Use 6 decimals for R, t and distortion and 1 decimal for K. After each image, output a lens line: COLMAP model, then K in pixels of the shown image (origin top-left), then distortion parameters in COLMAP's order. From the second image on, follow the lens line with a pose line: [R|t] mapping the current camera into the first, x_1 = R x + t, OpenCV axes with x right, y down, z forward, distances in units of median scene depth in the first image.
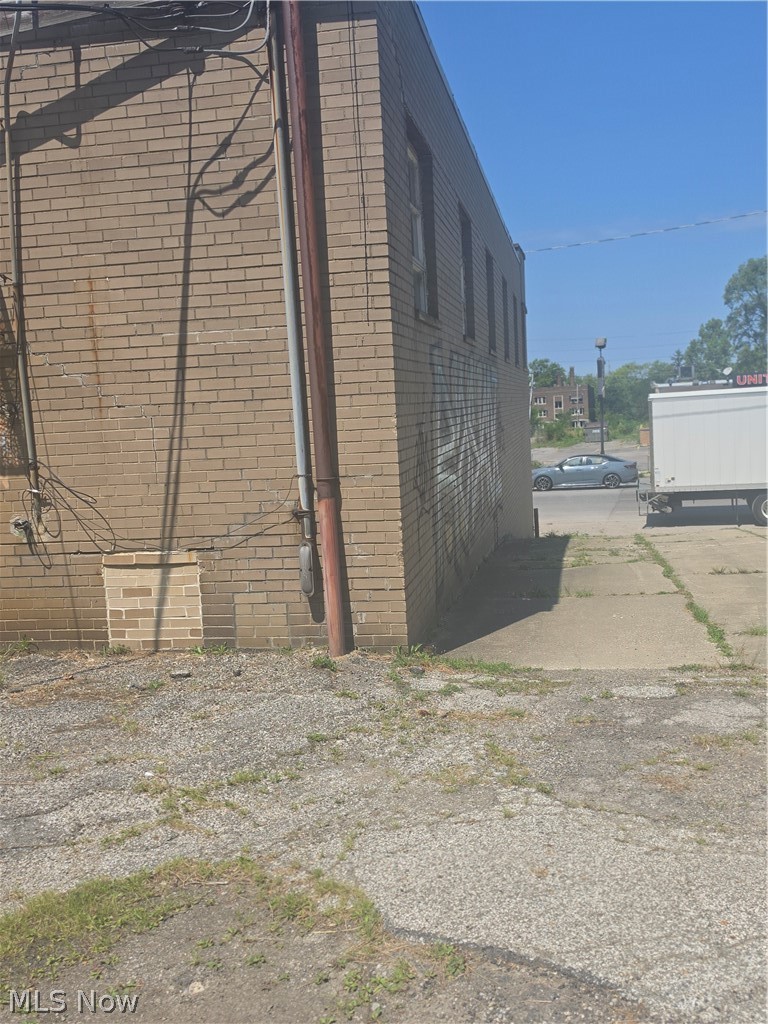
lens RADIAL K [[1040.0, 0, 384.0], [0, 1040.0, 512.0], [0, 0, 1]] dist [0.133582, -0.245691]
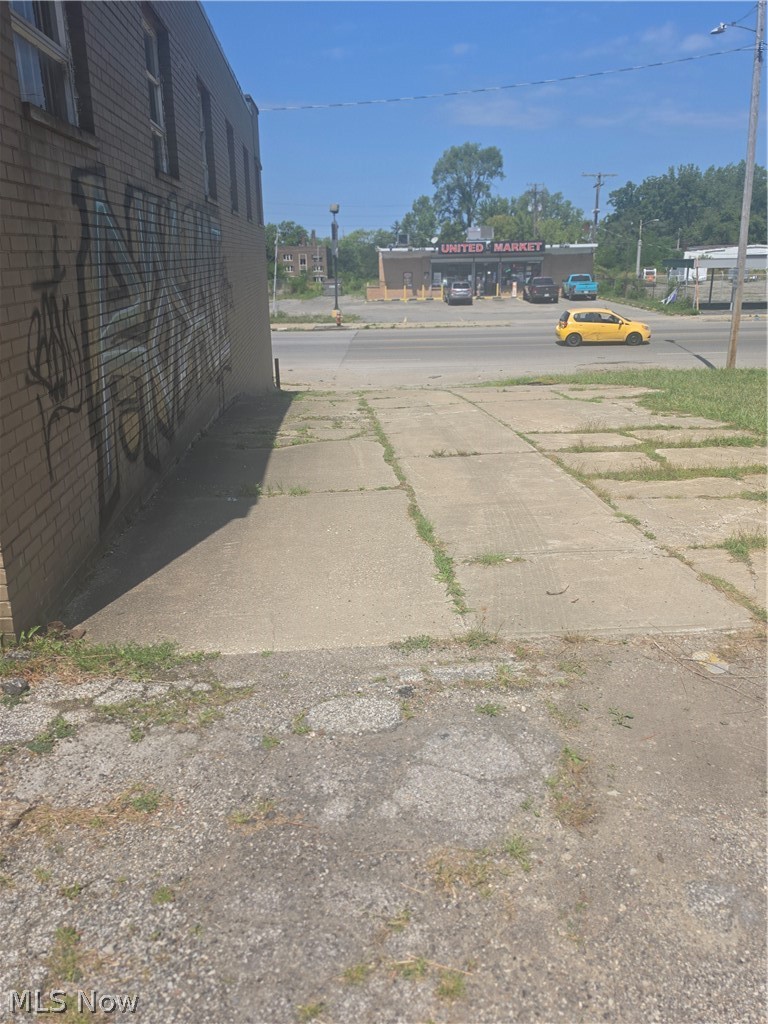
lens RADIAL K [[820.7, 0, 395.5], [0, 820.7, 516.4], [0, 0, 1]] dist [0.123228, -0.191202]
pose [[0.962601, -0.038006, 0.268243, 0.117870], [-0.015134, 0.981022, 0.193304, -0.051028], [-0.270499, -0.190135, 0.943758, 0.450591]]
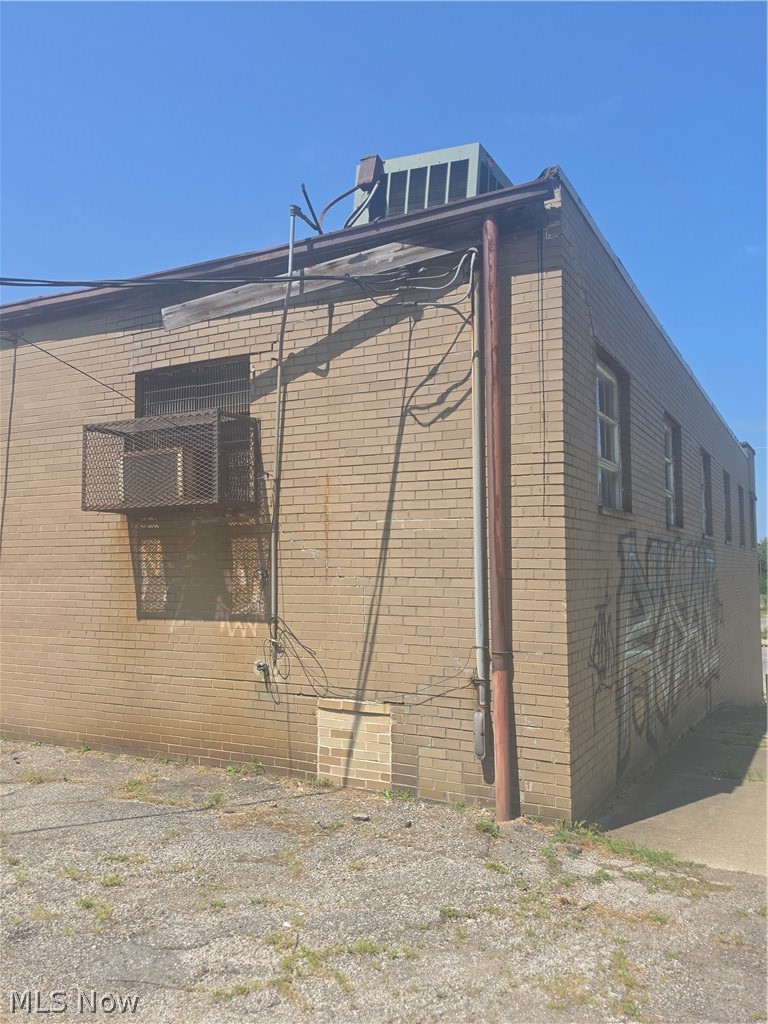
lens RADIAL K [[820.2, 0, 371.7], [0, 820.2, 500.3], [0, 0, 1]] dist [0.126329, -0.209501]
pose [[0.950151, 0.030515, -0.310292, 0.084004], [-0.083880, 0.983526, -0.160129, -0.038772], [0.300294, 0.178174, 0.937058, 0.090798]]
